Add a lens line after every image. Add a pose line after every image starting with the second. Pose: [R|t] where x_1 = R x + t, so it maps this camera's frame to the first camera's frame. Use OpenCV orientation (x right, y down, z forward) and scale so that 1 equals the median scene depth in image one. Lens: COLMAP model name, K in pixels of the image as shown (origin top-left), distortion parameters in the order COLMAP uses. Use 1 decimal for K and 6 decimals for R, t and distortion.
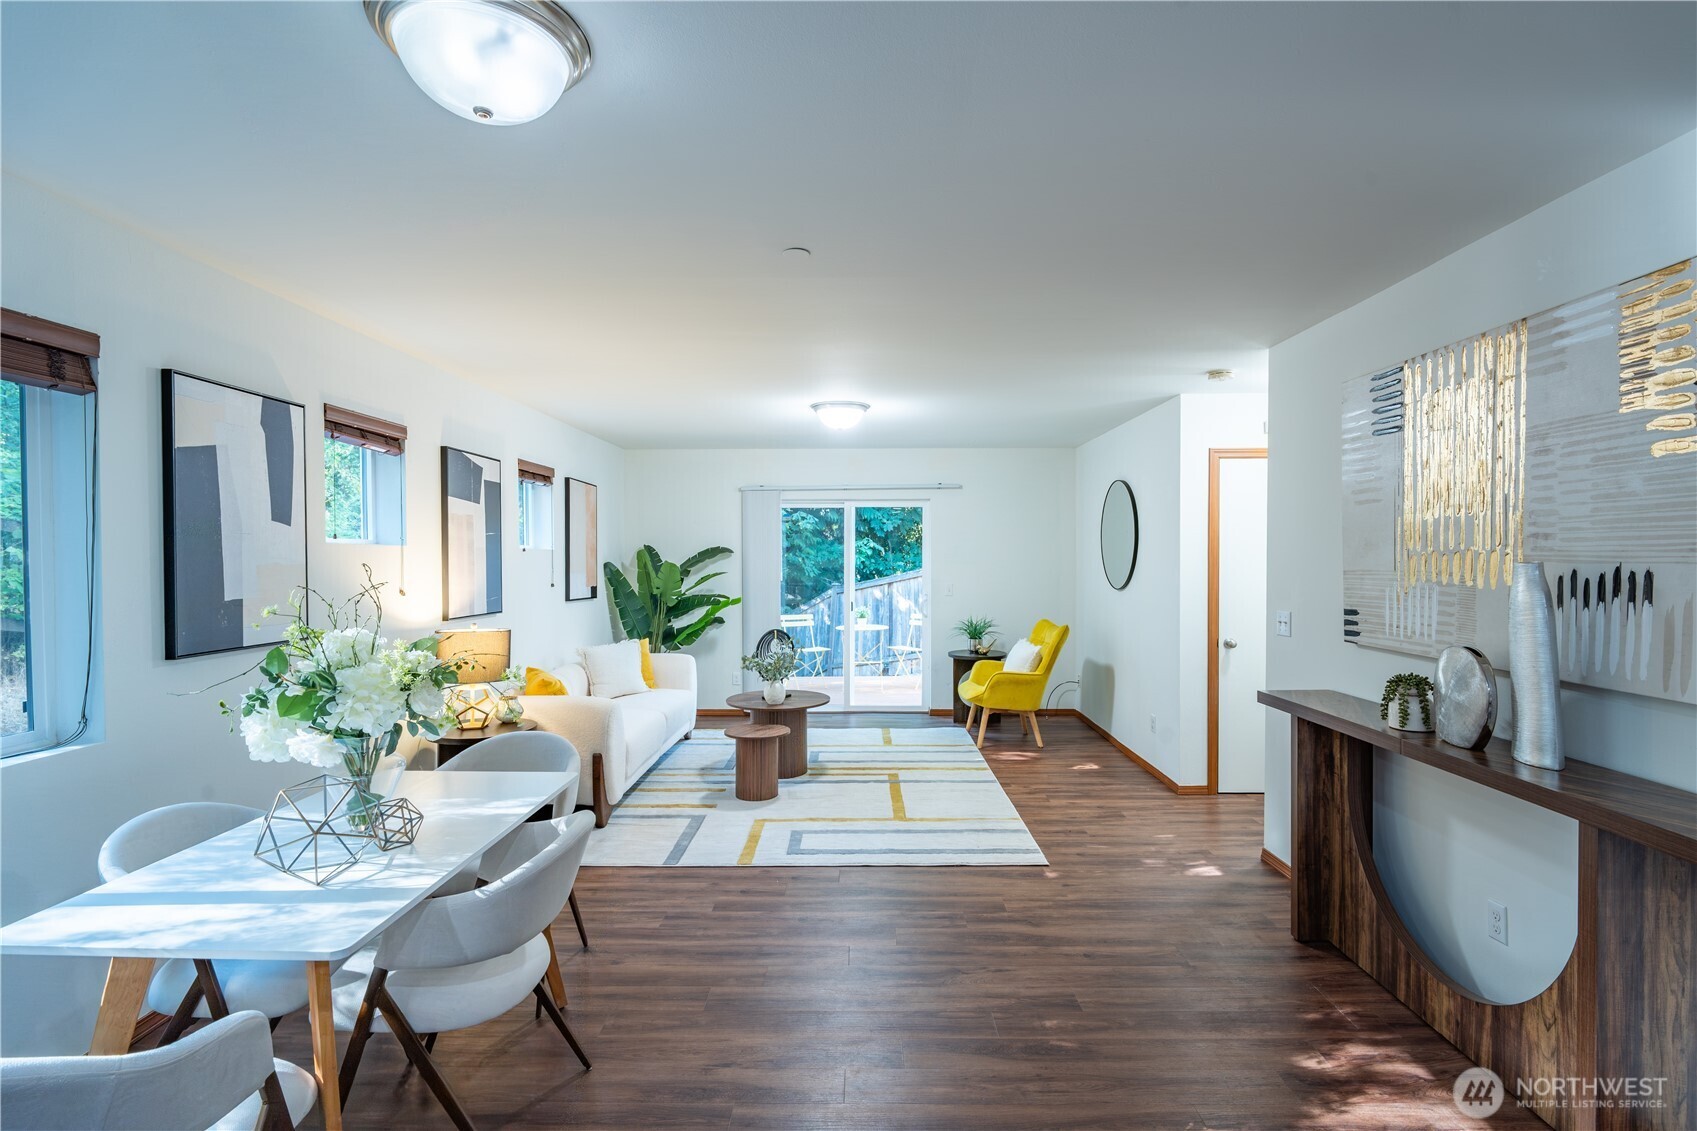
lens RADIAL K [[794.0, 0, 848.5], [0, 794.0, 565.5], [0, 0, 1]] dist [-0.000585, -0.000132]
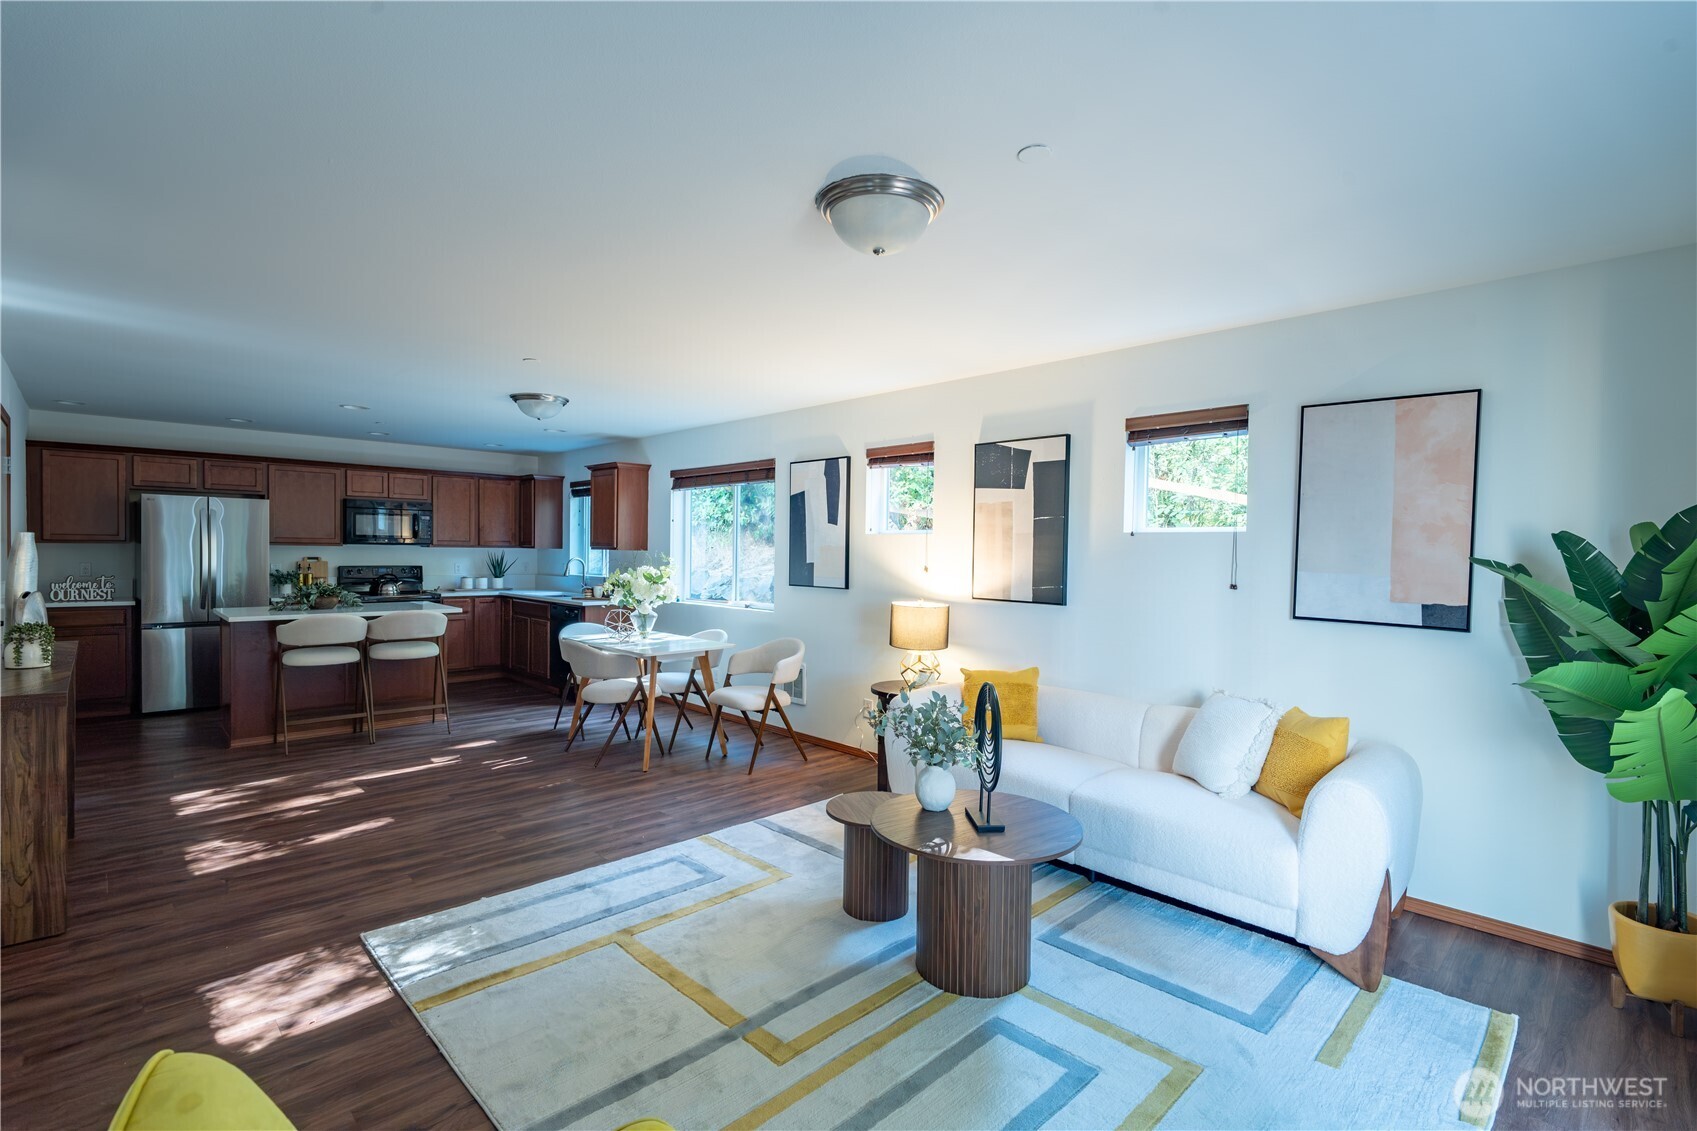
lens RADIAL K [[780.1, 0, 851.2], [0, 780.1, 568.2], [0, 0, 1]] dist [-0.001040, -0.000605]
pose [[-0.700556, 0.009833, -0.713530, 0.723834], [-0.019550, 0.999265, 0.032965, -0.014485], [0.713330, 0.037044, -0.699849, 2.957273]]
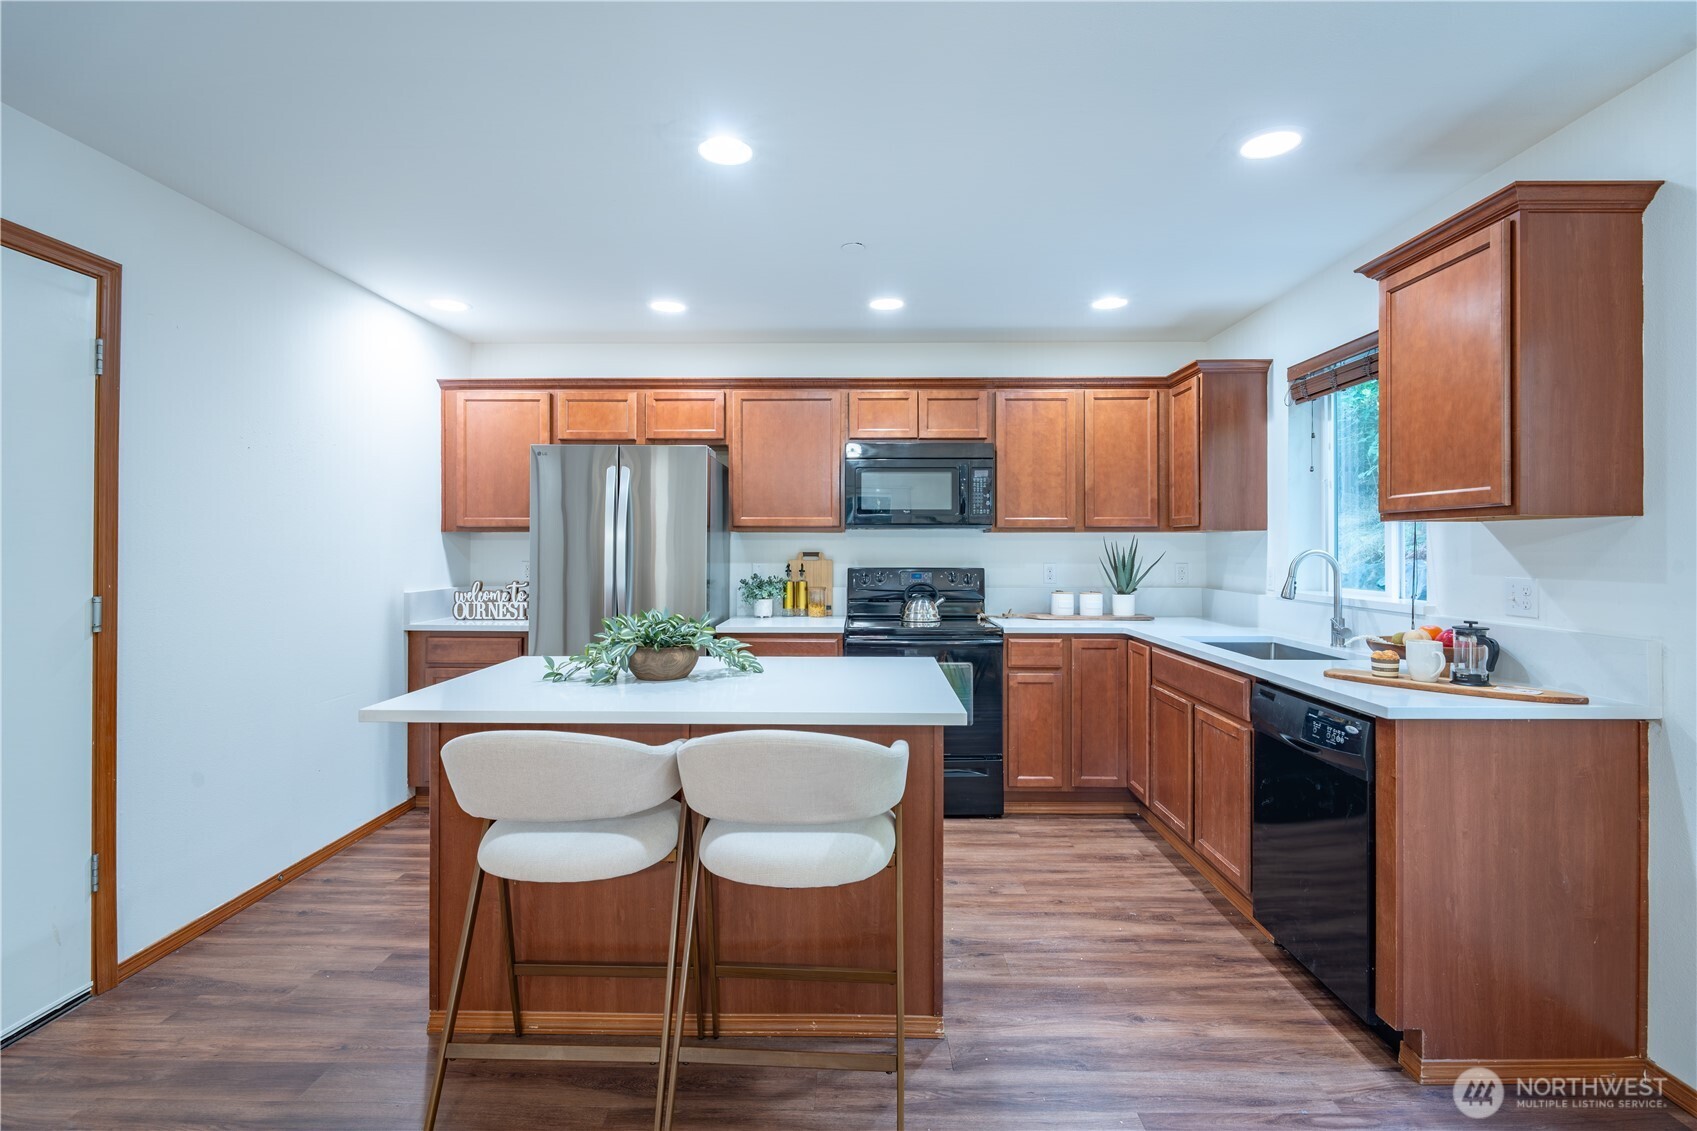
lens RADIAL K [[794.0, 0, 848.5], [0, 794.0, 565.5], [0, 0, 1]] dist [-0.000585, -0.000132]
pose [[-0.999997, 0.001771, -0.001525, -0.109923], [0.001718, 0.999423, 0.033924, 0.056993], [0.001584, 0.033921, -0.999423, 0.990667]]
